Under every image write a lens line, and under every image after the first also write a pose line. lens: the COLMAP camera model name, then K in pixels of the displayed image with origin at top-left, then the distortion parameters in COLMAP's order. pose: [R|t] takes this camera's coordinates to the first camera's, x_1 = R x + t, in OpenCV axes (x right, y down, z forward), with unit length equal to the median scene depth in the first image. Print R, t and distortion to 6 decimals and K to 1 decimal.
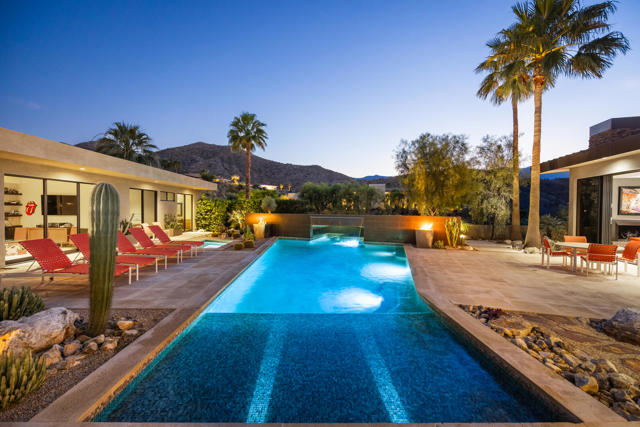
lens RADIAL K [[264.4, 0, 320.0], [0, 264.4, 213.5], [0, 0, 1]] dist [-0.002016, -0.000302]
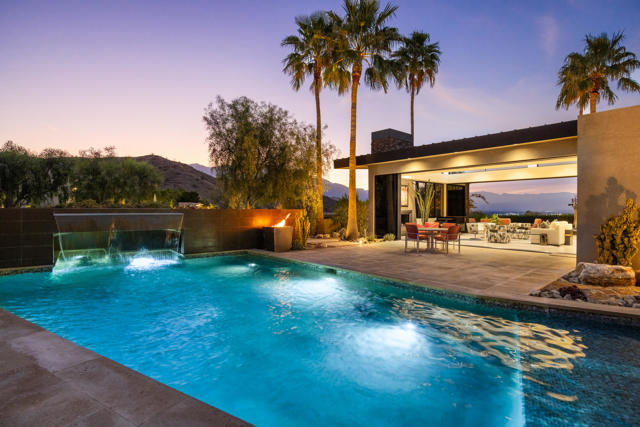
lens RADIAL K [[322.9, 0, 320.0], [0, 322.9, 213.5], [0, 0, 1]] dist [0.000018, 0.000006]
pose [[0.524853, -0.008761, 0.851148, -0.269141], [0.022028, 0.999752, -0.003293, 0.026367], [-0.850908, 0.020477, 0.524916, 0.379320]]
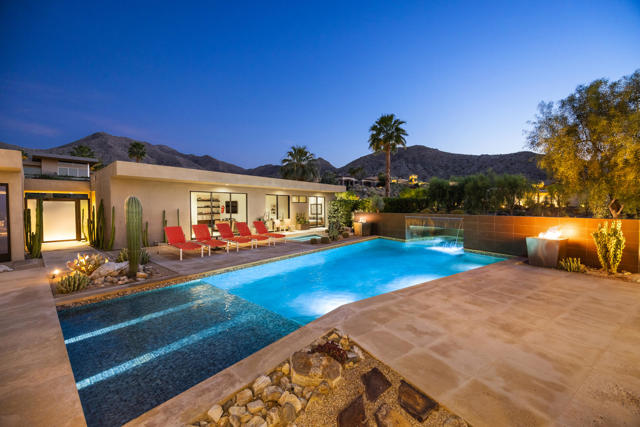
lens RADIAL K [[256.4, 0, 320.0], [0, 256.4, 213.5], [0, 0, 1]] dist [0.000385, 0.000127]
pose [[0.733381, 0.005008, -0.679799, 0.370836], [-0.001640, 0.999983, 0.005598, -0.001431], [0.679815, -0.002991, 0.733377, 0.151171]]
